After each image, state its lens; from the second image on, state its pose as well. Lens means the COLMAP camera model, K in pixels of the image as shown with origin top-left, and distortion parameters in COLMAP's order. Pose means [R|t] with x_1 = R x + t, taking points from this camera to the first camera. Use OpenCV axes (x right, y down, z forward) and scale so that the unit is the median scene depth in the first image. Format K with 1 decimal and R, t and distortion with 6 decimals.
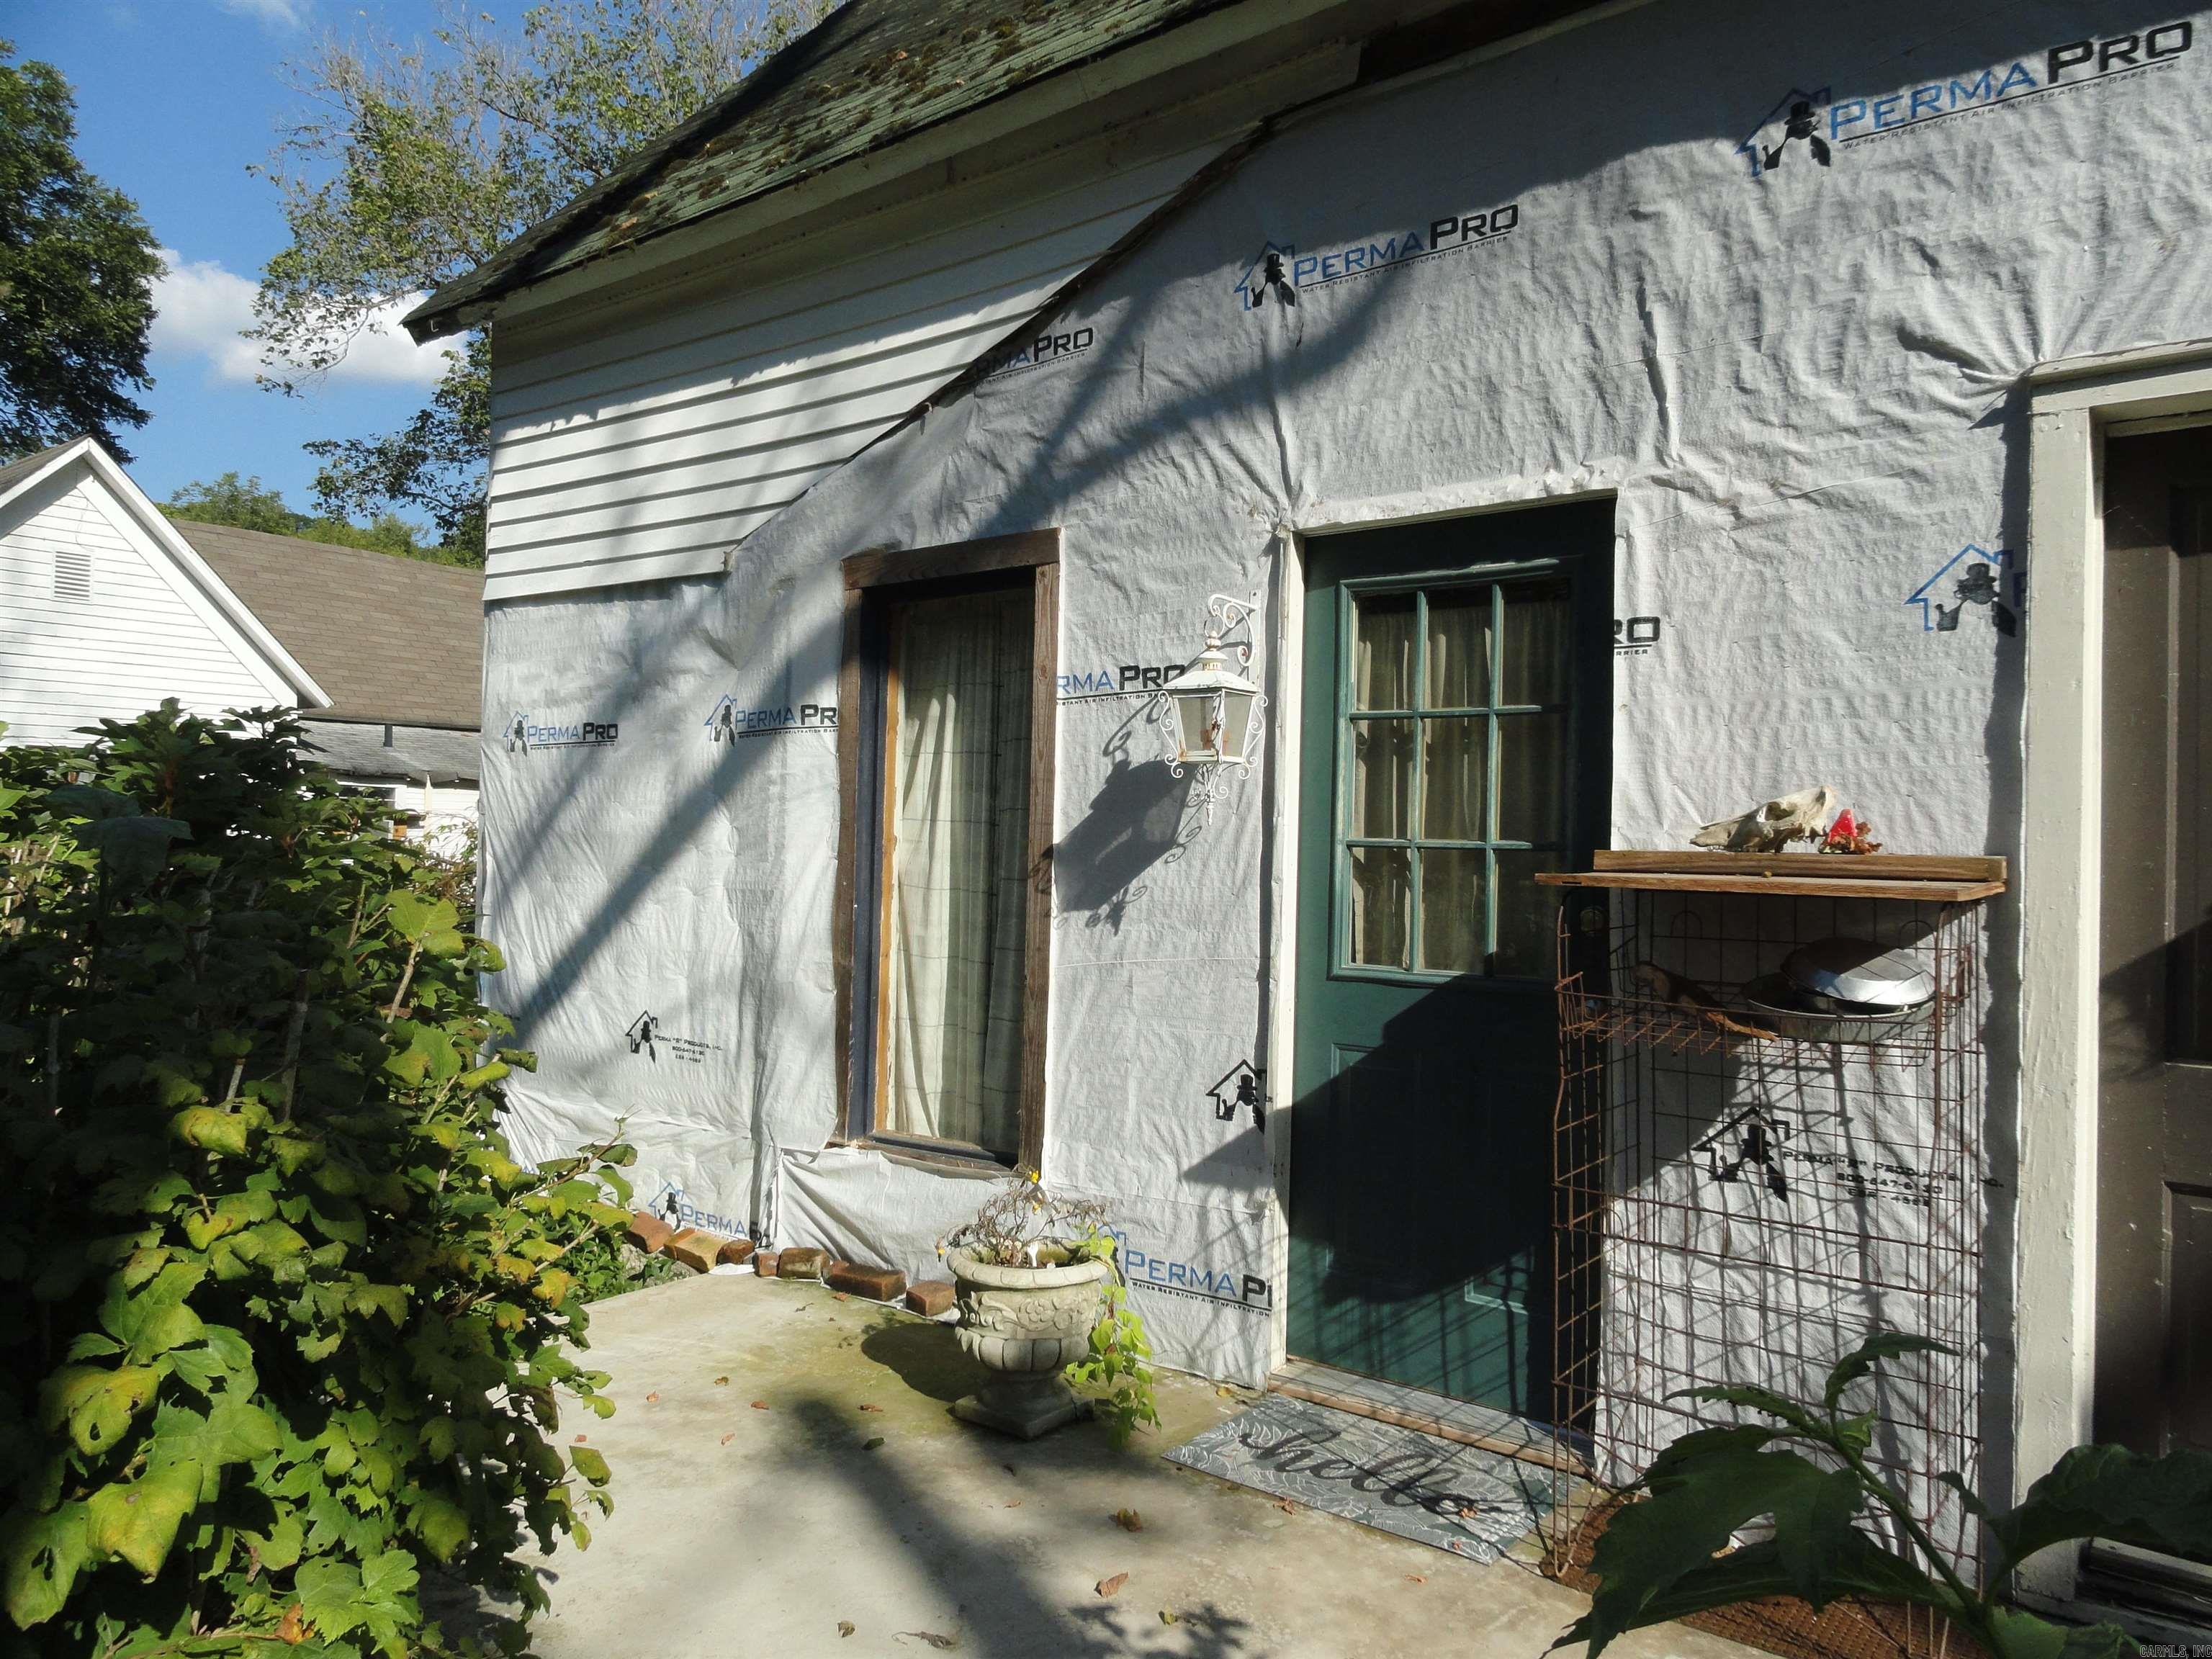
lens RADIAL K [[1546.2, 0, 1095.0], [0, 1546.2, 823.3], [0, 0, 1]] dist [0.002125, 0.002672]
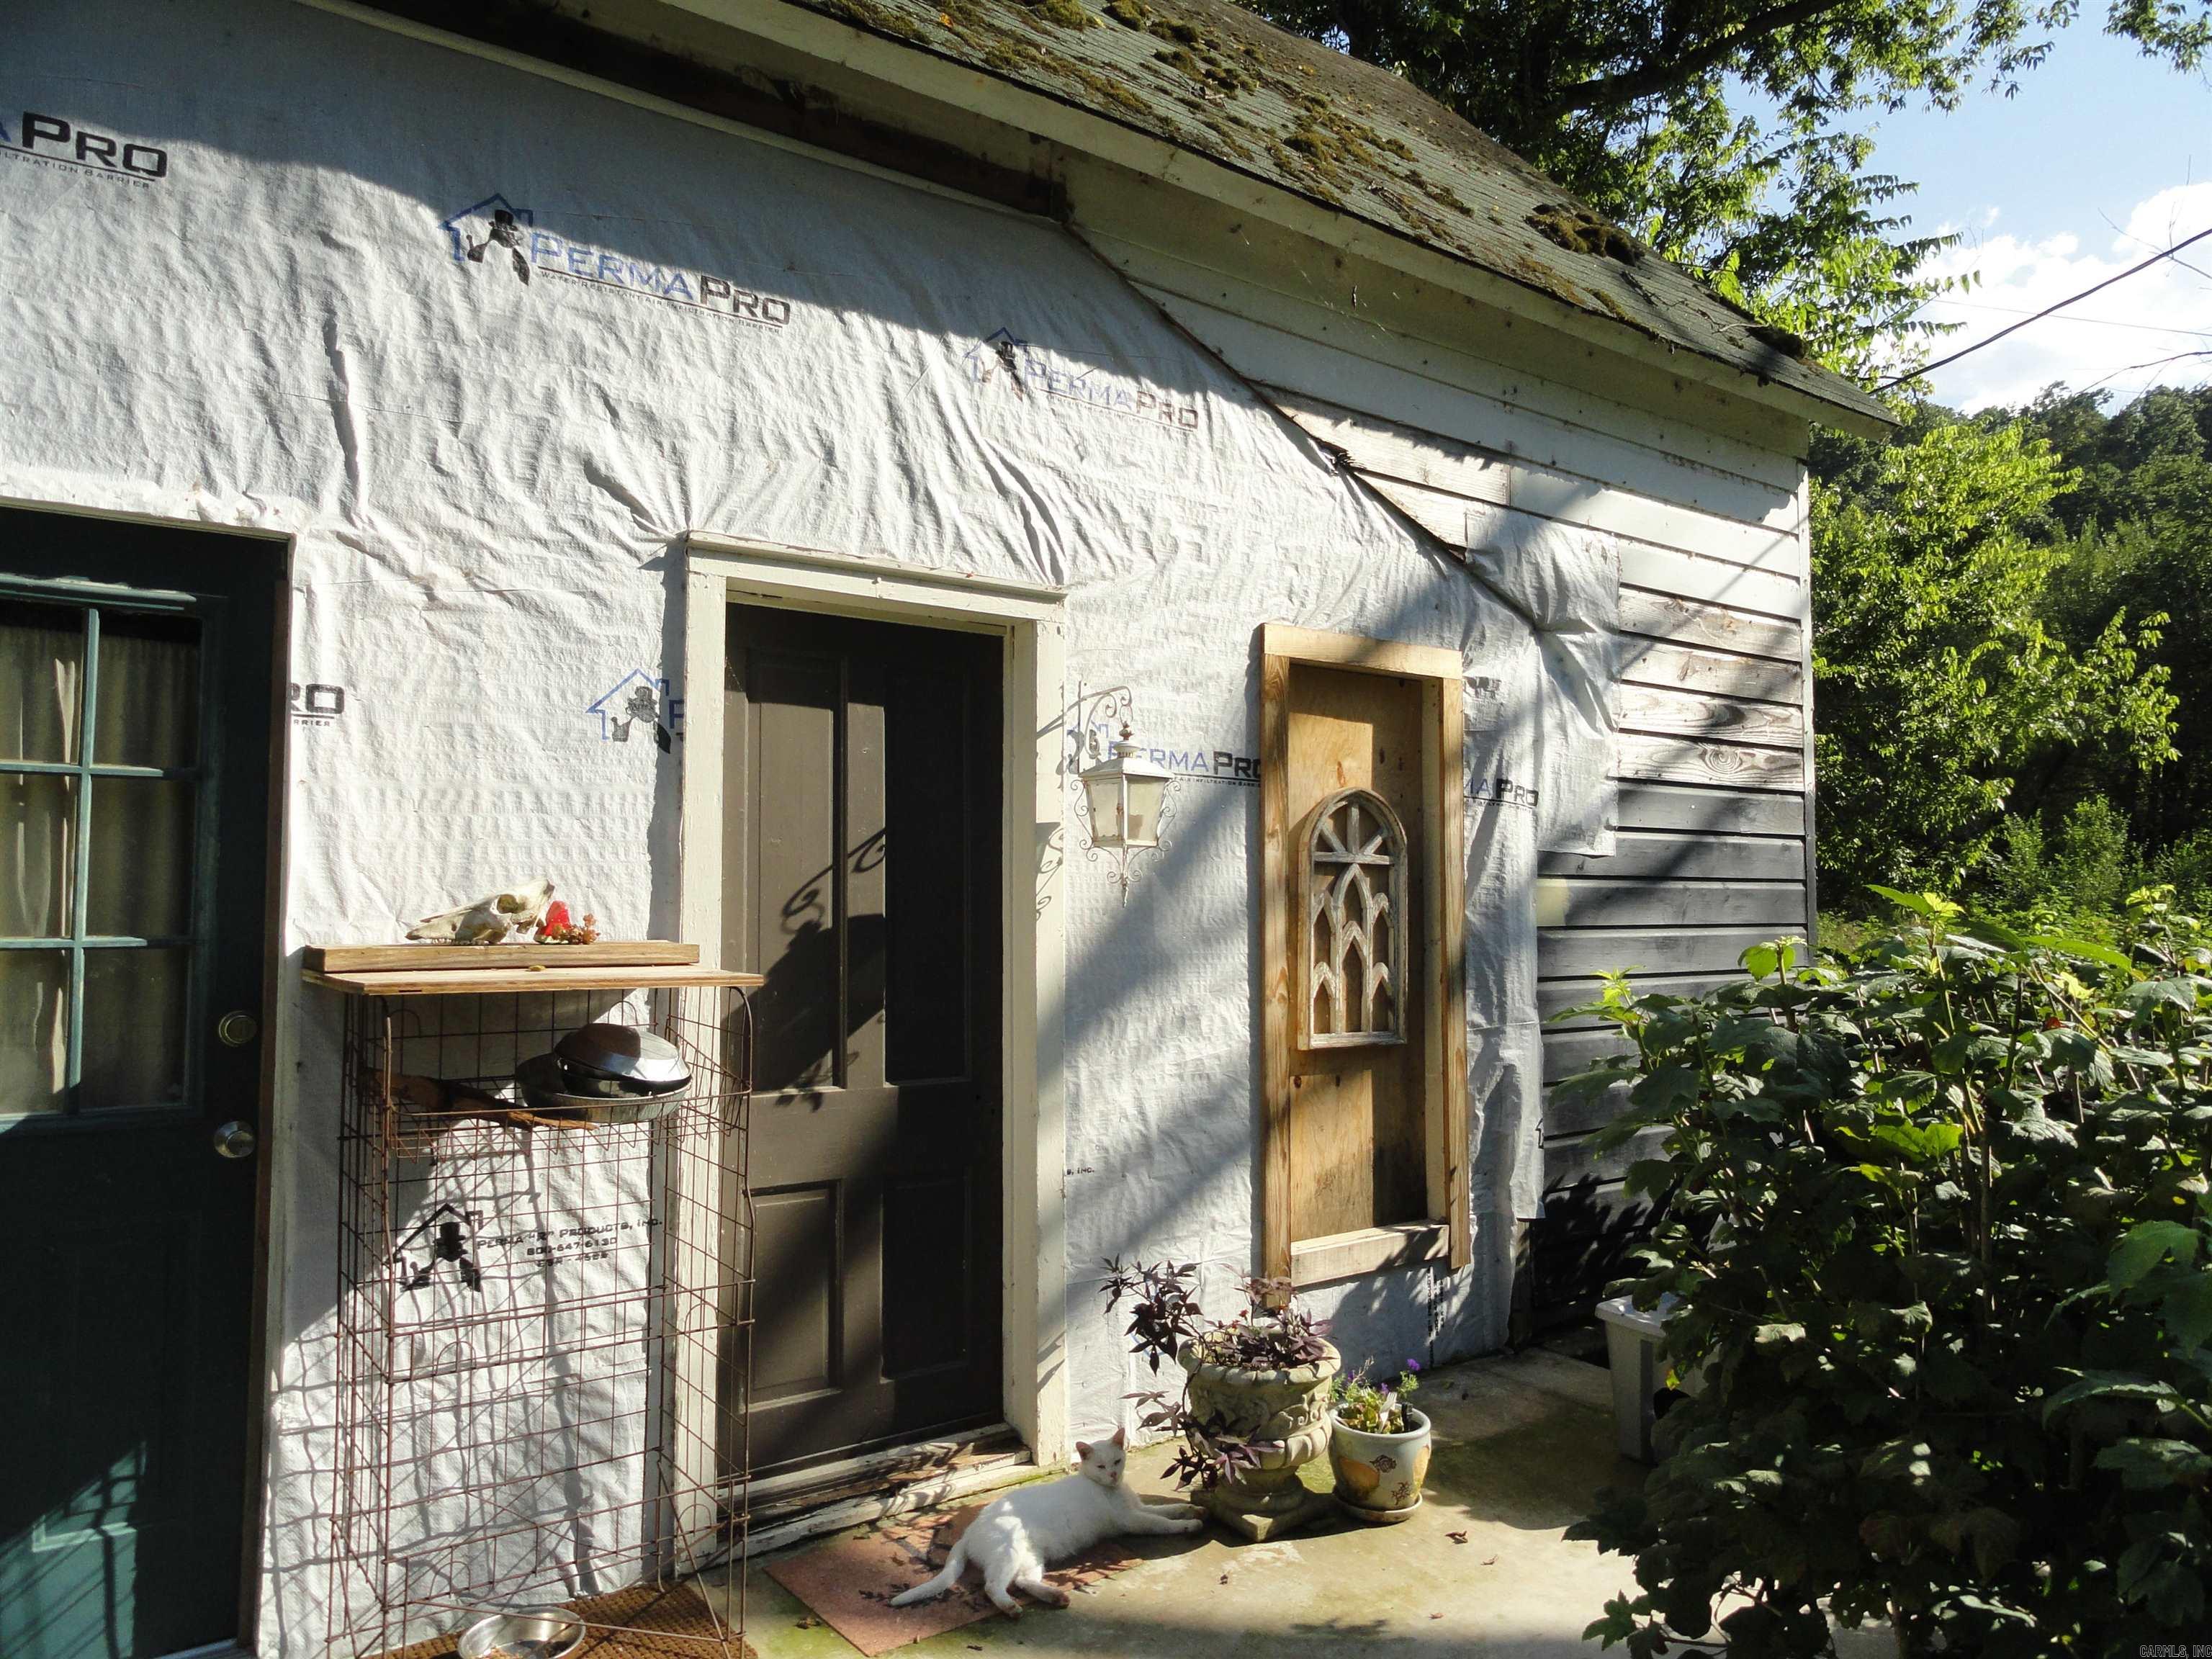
lens RADIAL K [[1509.2, 0, 1094.3], [0, 1509.2, 817.5], [0, 0, 1]] dist [0.001529, 0.005400]
pose [[0.253465, 0.030235, 0.966872, -0.394037], [-0.017234, 0.999494, -0.026738, -0.041853], [-0.967191, -0.009886, 0.253857, 0.354329]]
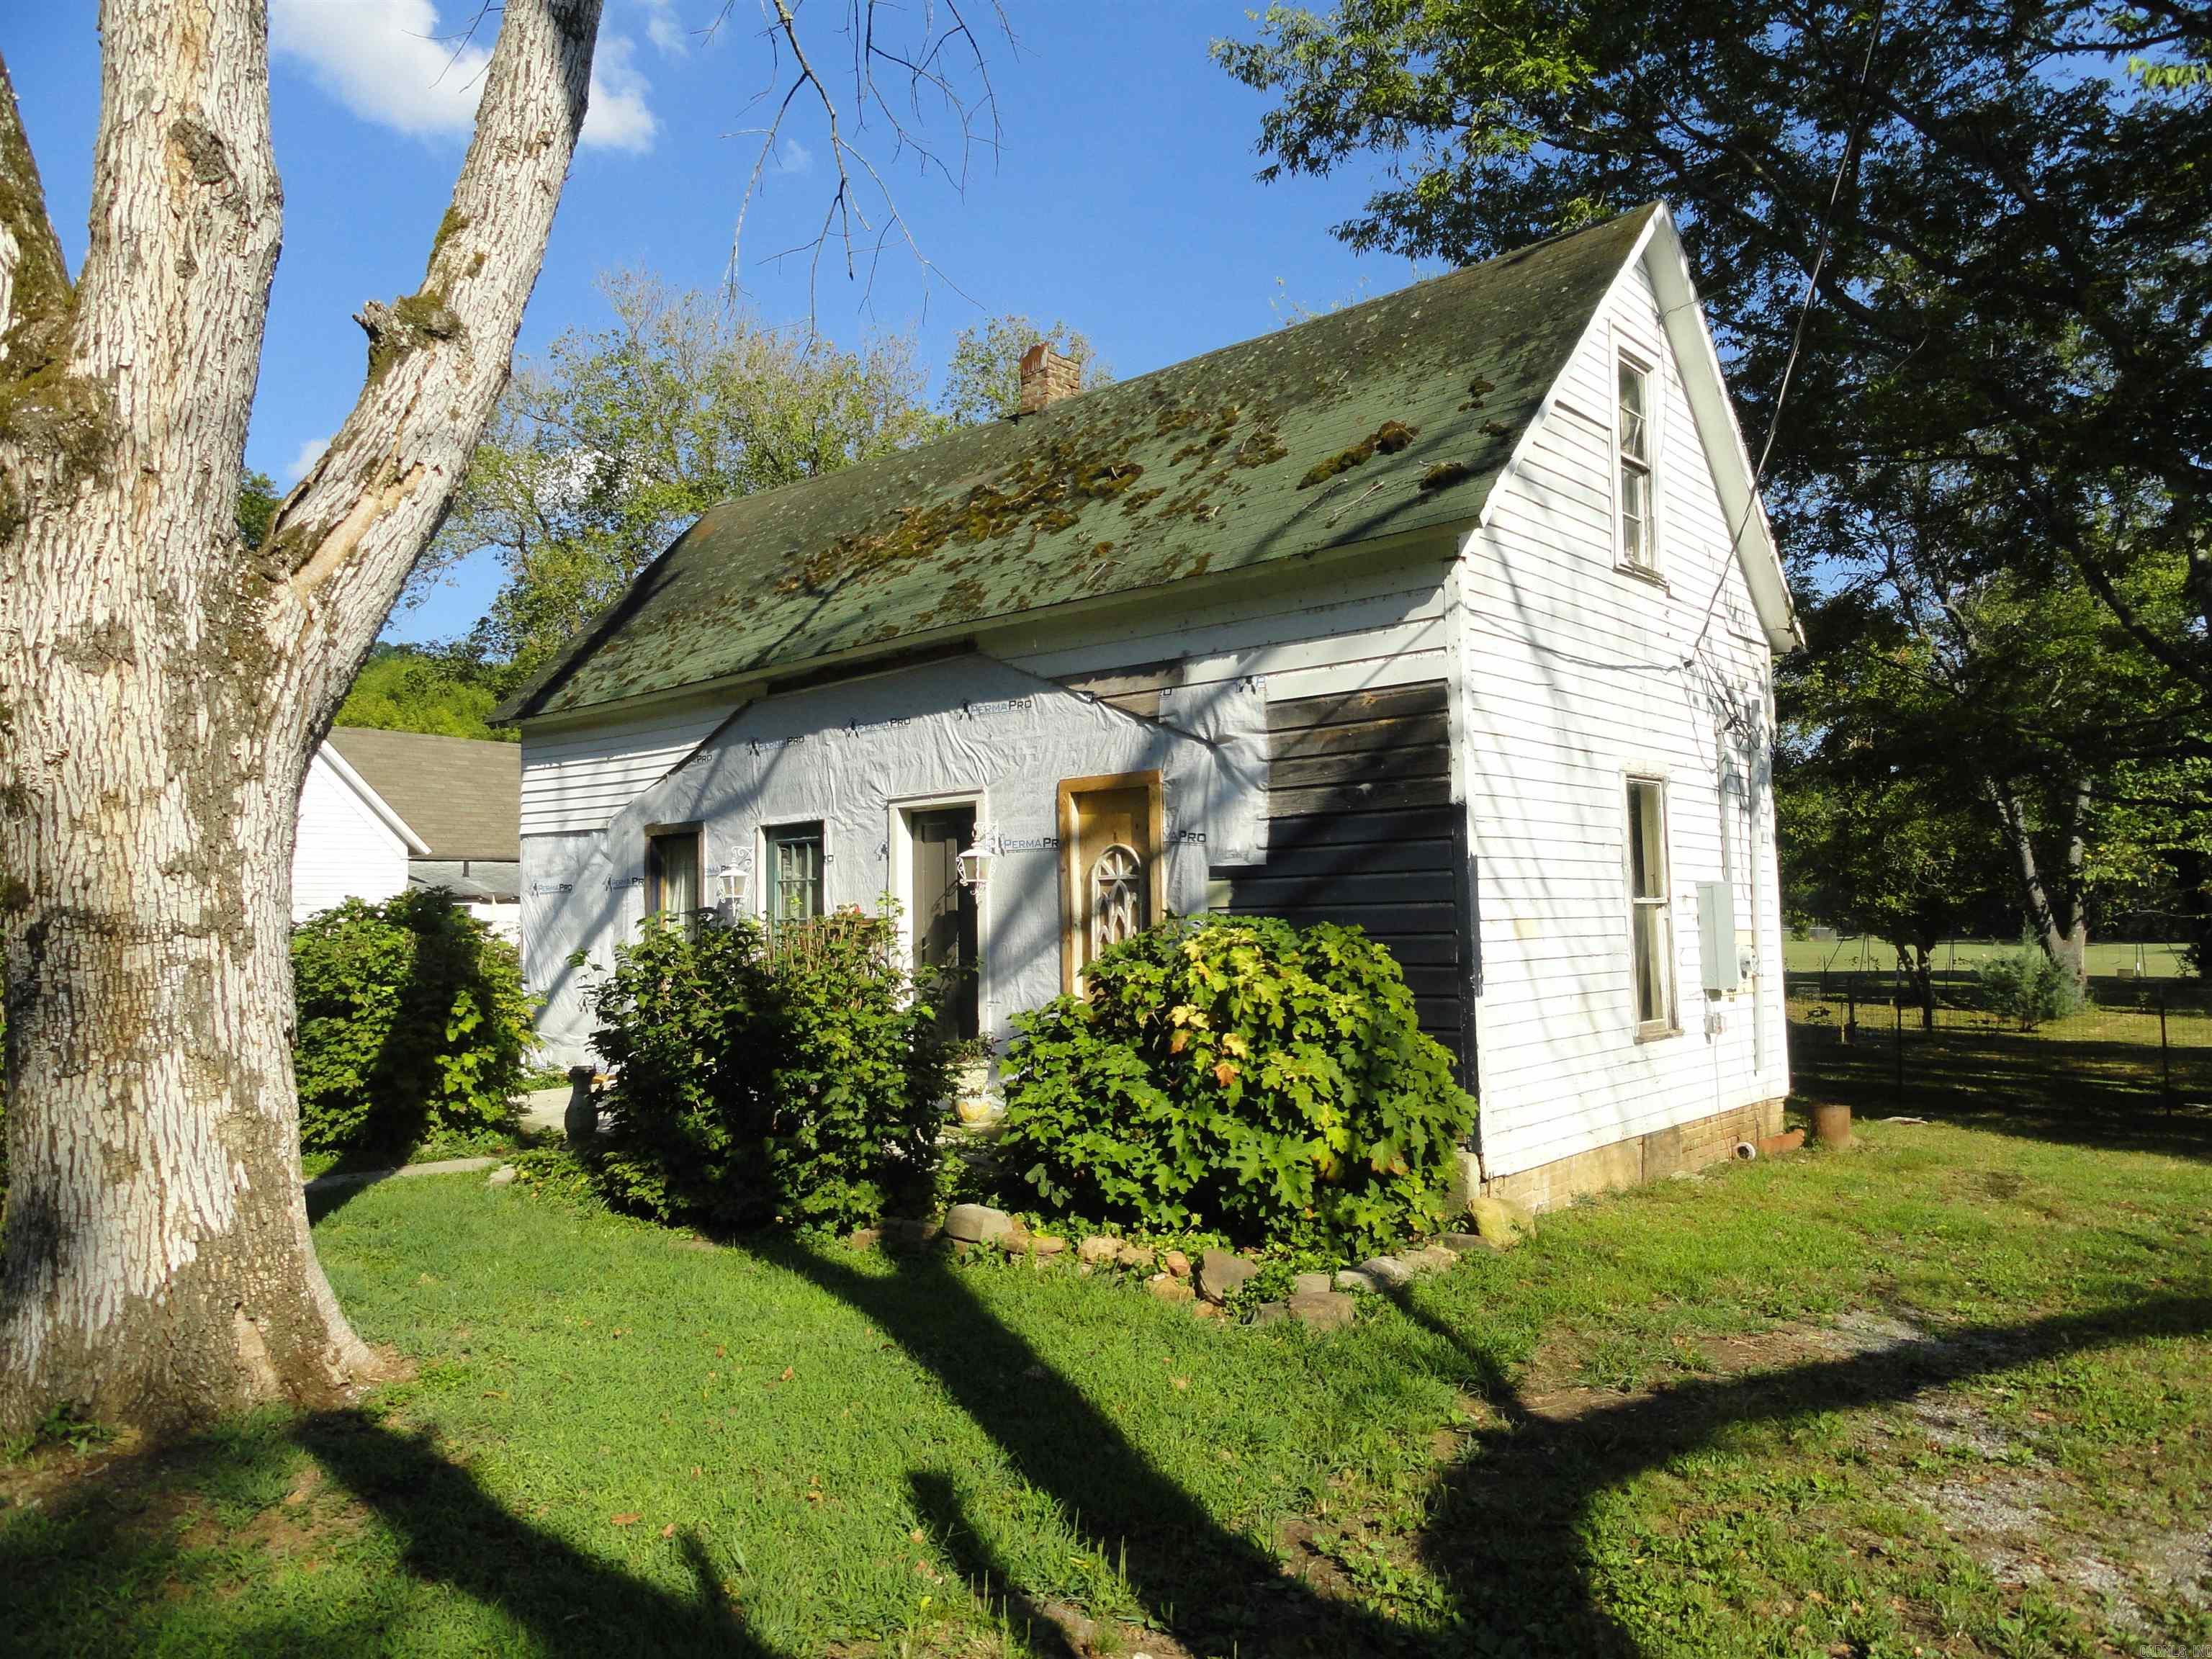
lens RADIAL K [[1539.2, 0, 1112.5], [0, 1539.2, 826.4], [0, 0, 1]] dist [0.002822, 0.004596]
pose [[0.998877, -0.042574, -0.020804, 1.136522], [0.041497, 0.997900, -0.049726, 0.006871], [0.022878, 0.048807, 0.998546, -2.705631]]
